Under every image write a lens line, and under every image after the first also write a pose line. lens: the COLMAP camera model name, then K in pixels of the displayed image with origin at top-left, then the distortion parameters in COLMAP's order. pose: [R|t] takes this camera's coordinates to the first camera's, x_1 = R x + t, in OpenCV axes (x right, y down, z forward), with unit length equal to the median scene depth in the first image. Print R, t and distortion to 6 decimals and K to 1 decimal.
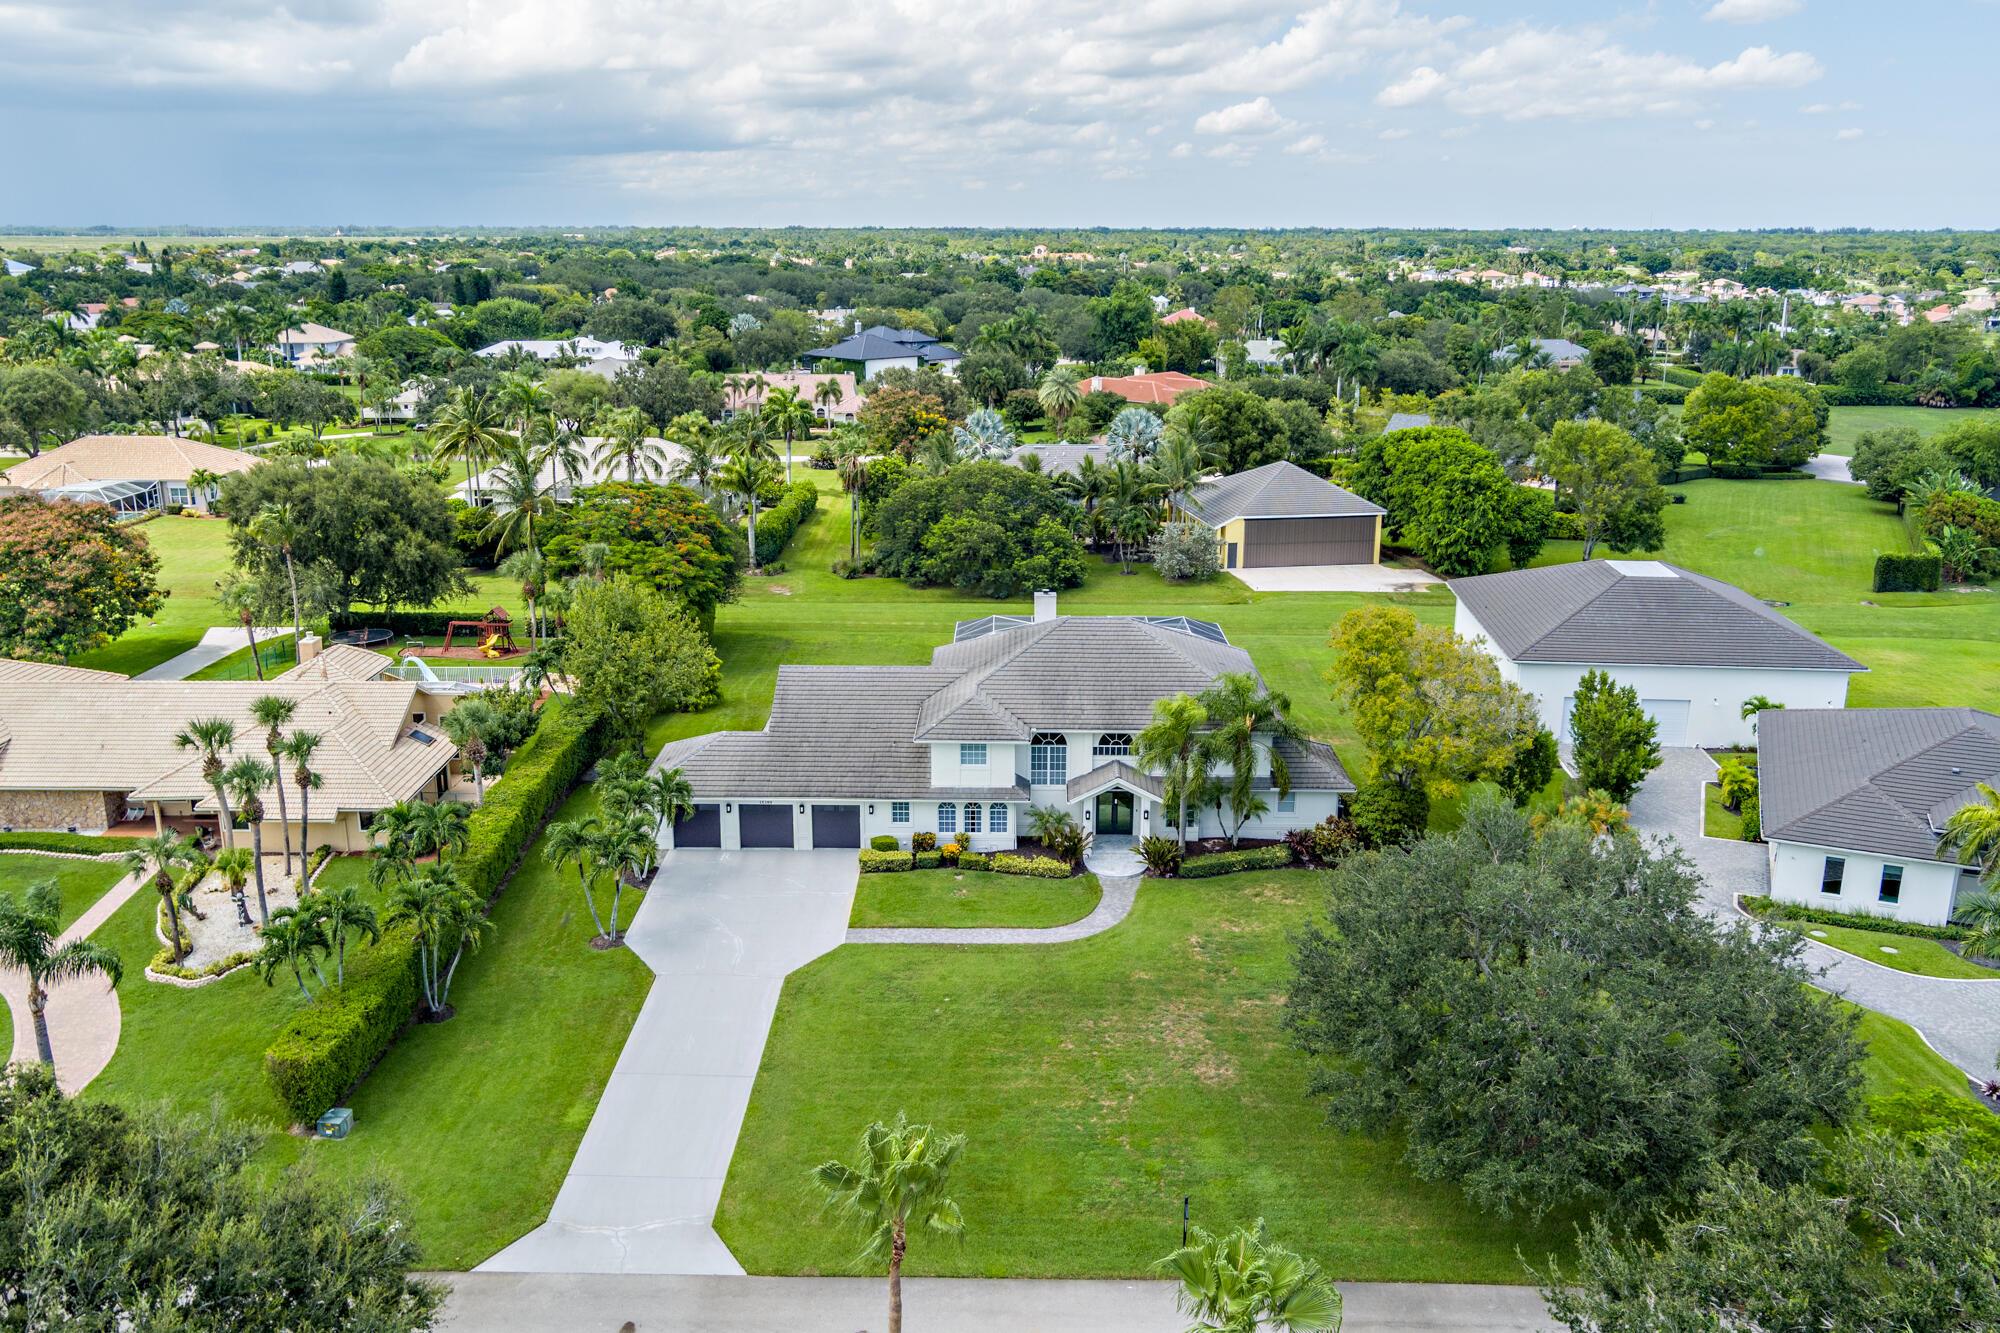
lens RADIAL K [[1612.7, 0, 988.8], [0, 1612.7, 671.7], [0, 0, 1]] dist [-0.013971, -0.013041]
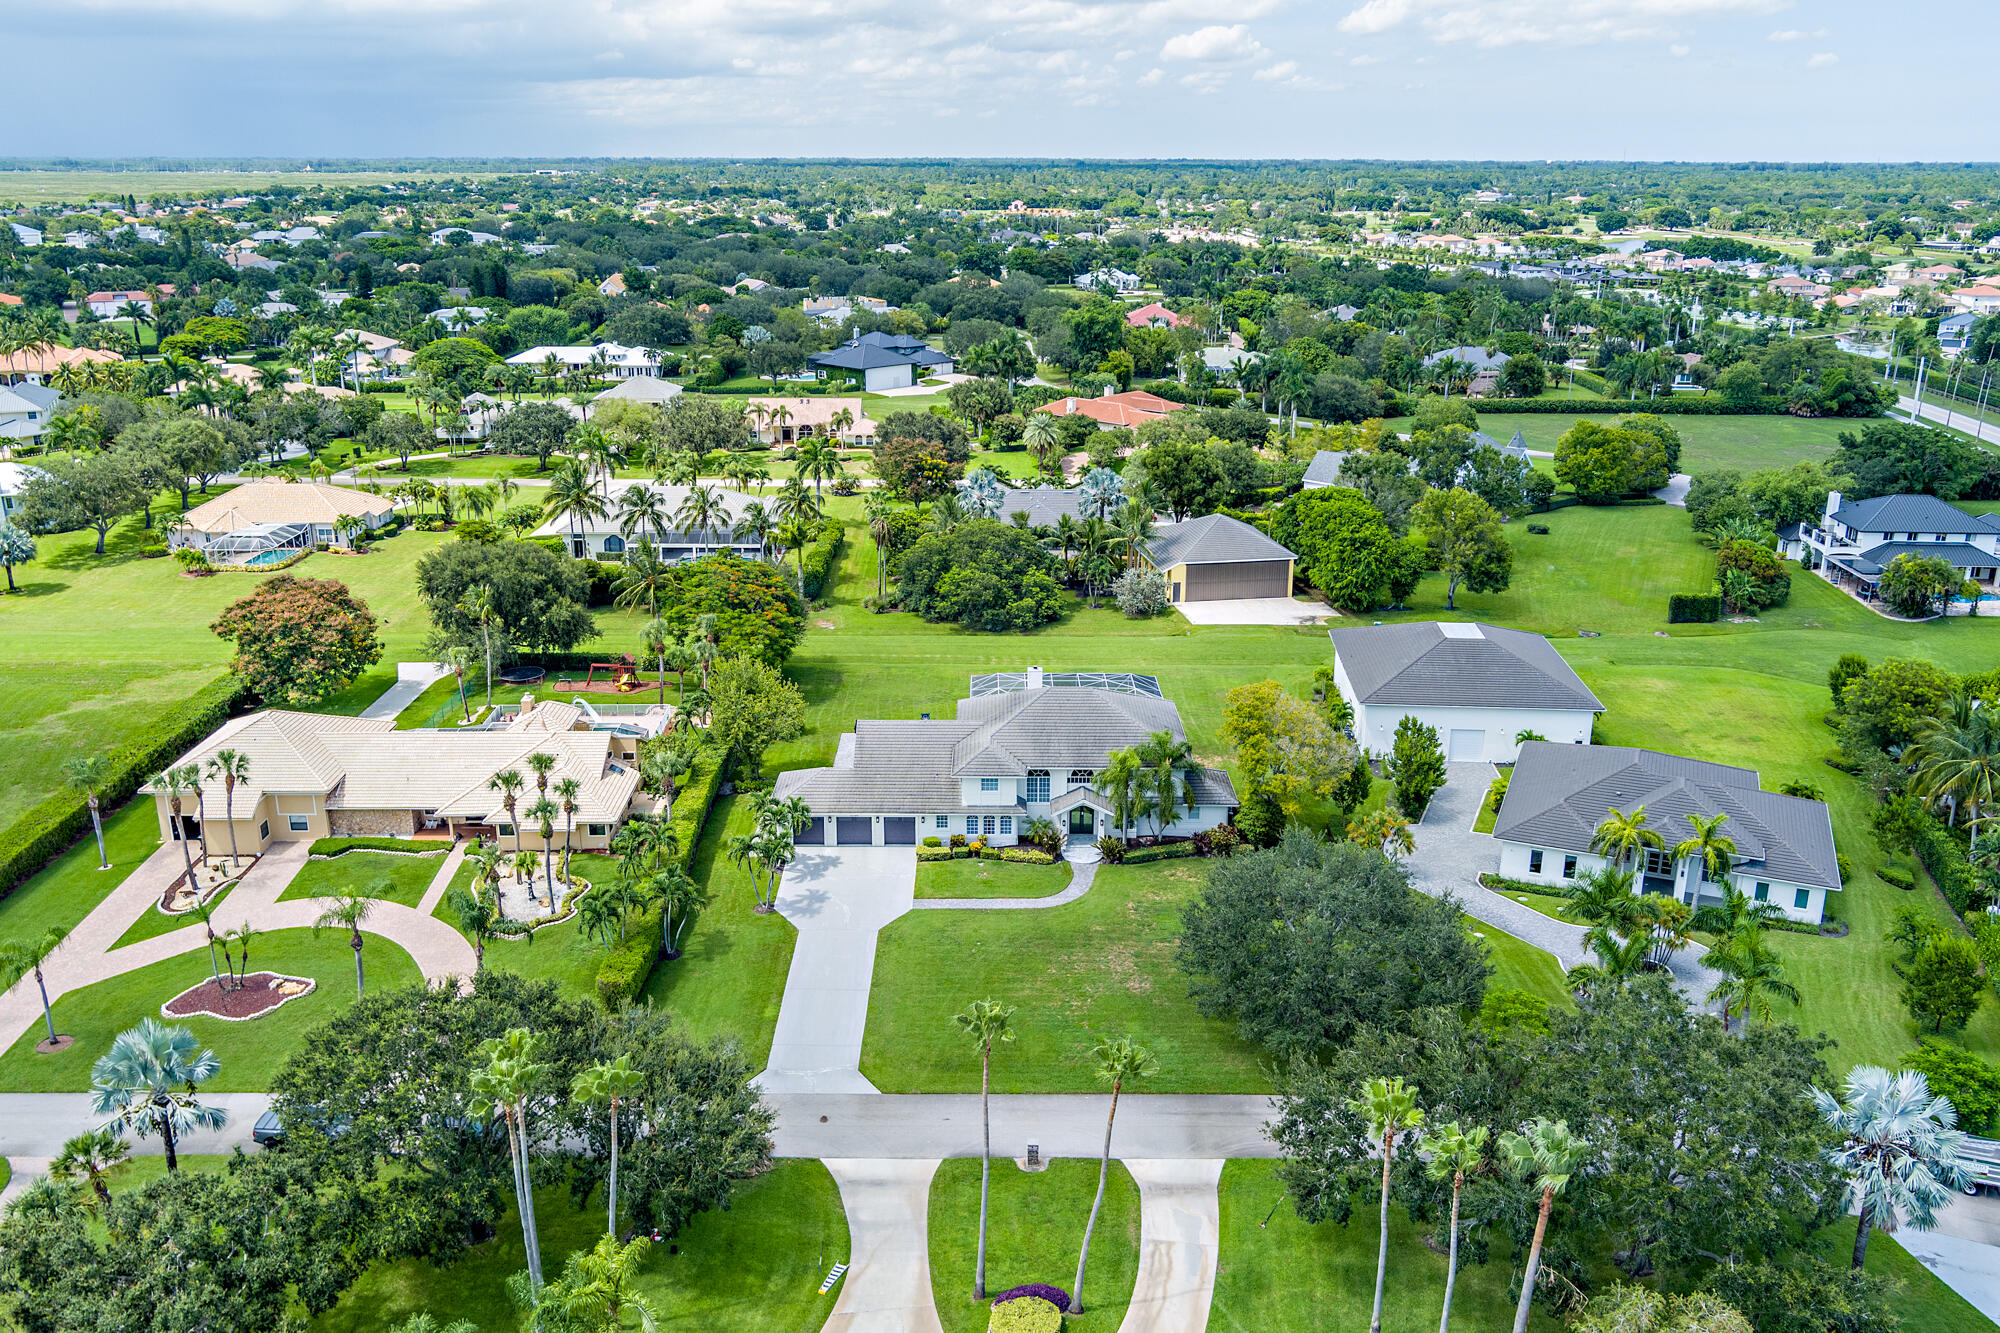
lens RADIAL K [[1612.7, 0, 991.3], [0, 1612.7, 668.7], [0, 0, 1]] dist [-0.013971, -0.013041]
pose [[0.999862, -0.004211, 0.016042, -0.030466], [0.003569, 0.999200, 0.039826, -0.113899], [-0.016197, -0.039764, 0.999078, -0.505745]]
